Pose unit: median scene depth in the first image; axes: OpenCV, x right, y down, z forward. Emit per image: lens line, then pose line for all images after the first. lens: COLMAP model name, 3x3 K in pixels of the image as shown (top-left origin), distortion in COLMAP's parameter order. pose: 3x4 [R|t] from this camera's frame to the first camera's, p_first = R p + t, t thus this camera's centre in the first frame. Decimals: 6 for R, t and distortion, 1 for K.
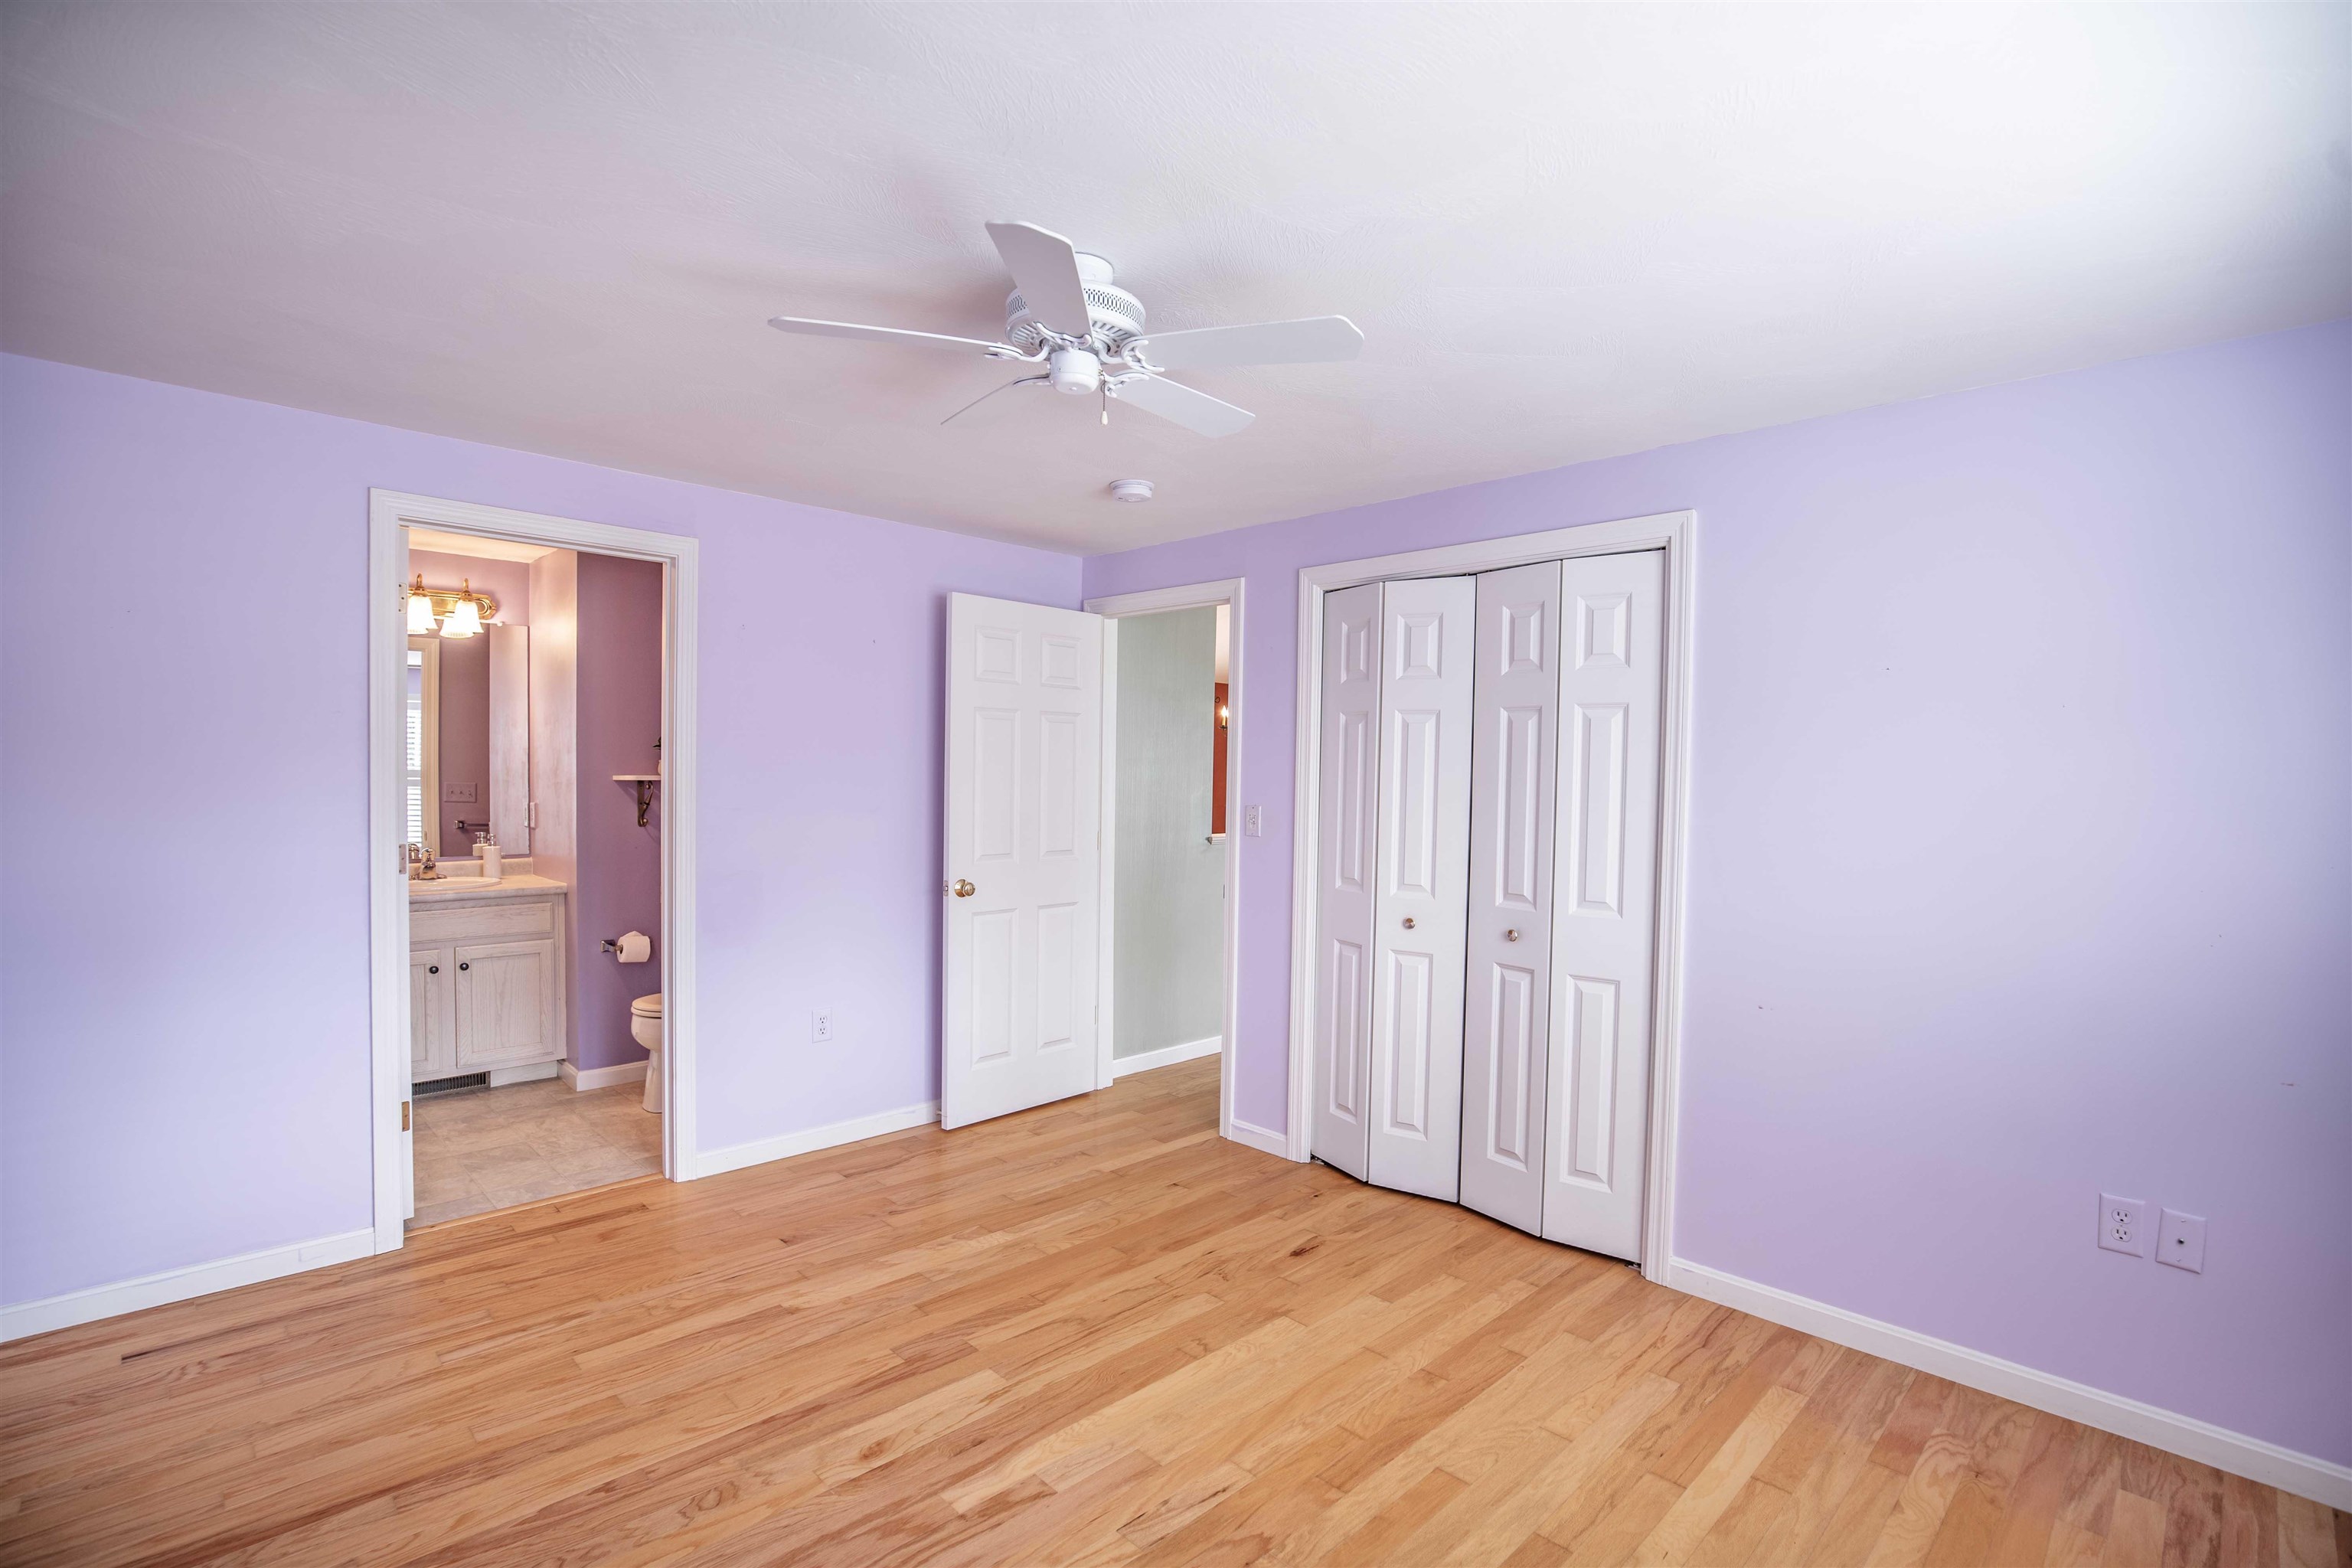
lens RADIAL K [[1092.3, 0, 1170.6], [0, 1092.3, 796.5], [0, 0, 1]] dist [-0.035300, 0.003027]
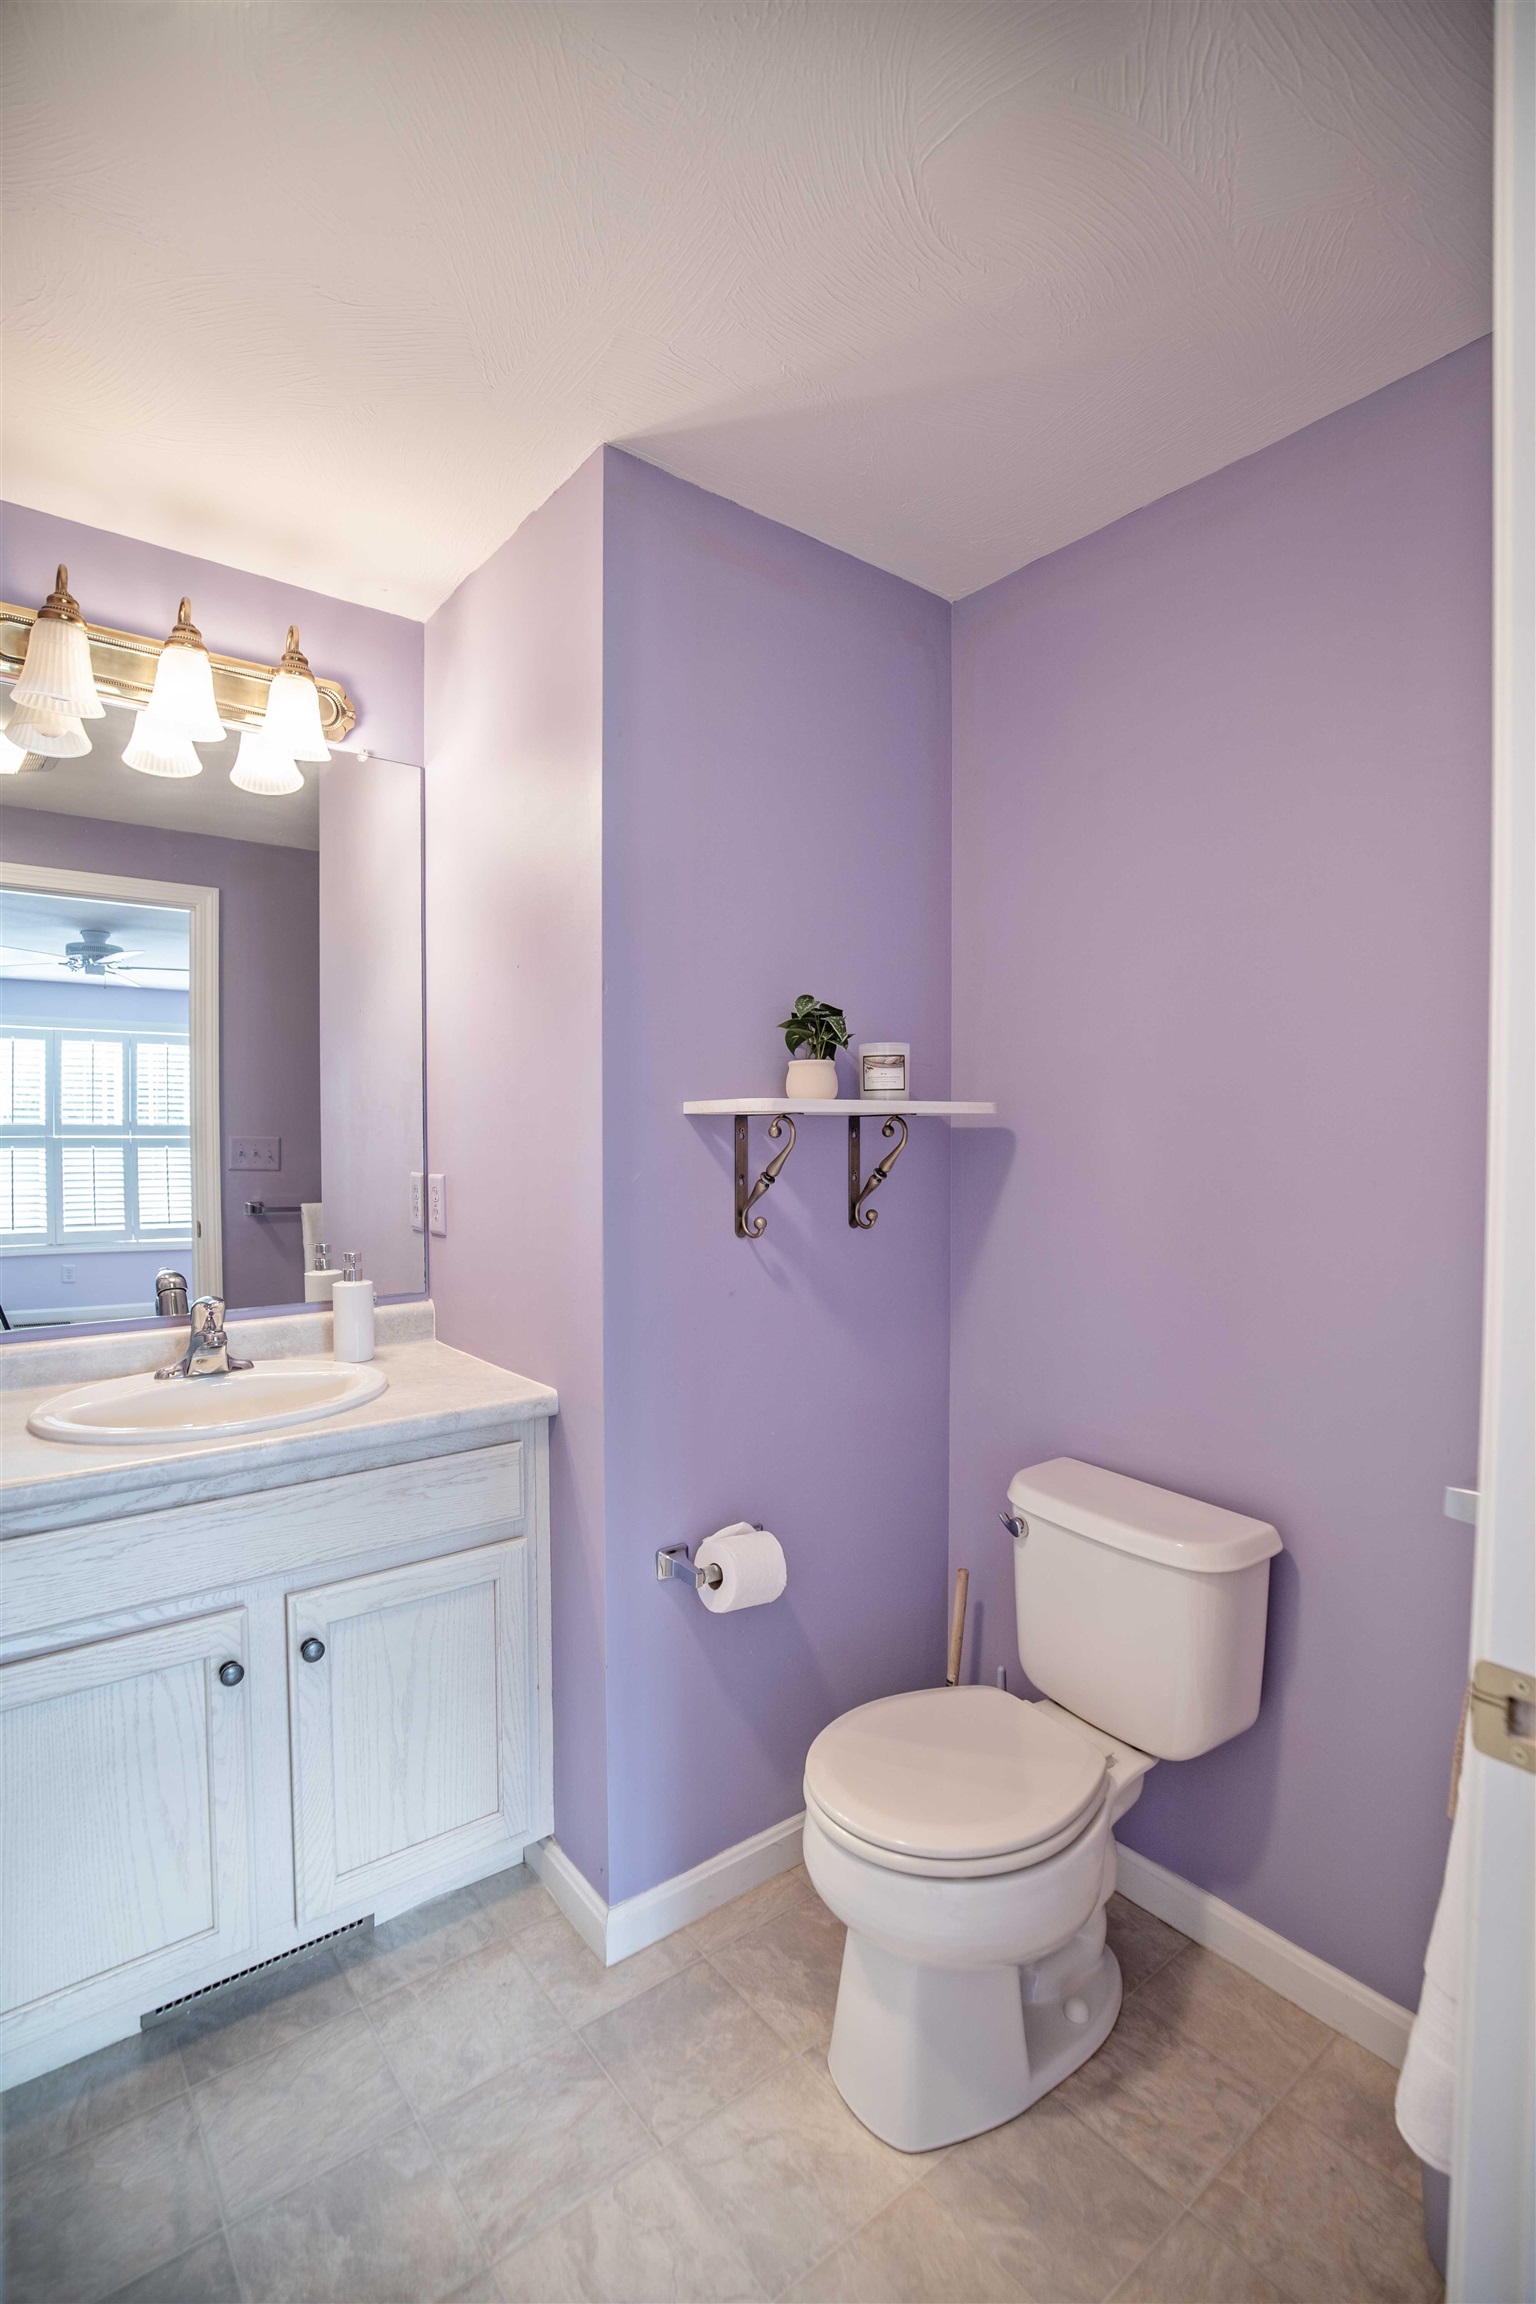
lens RADIAL K [[1070.0, 0, 767.5], [0, 1070.0, 1148.9], [0, 0, 1]] dist [-0.035300, 0.003027]
pose [[0.994019, -0.008617, -0.108870, -0.442749], [0.008081, 0.999953, -0.005366, -0.000824], [0.108911, 0.004454, 0.994041, 0.634374]]
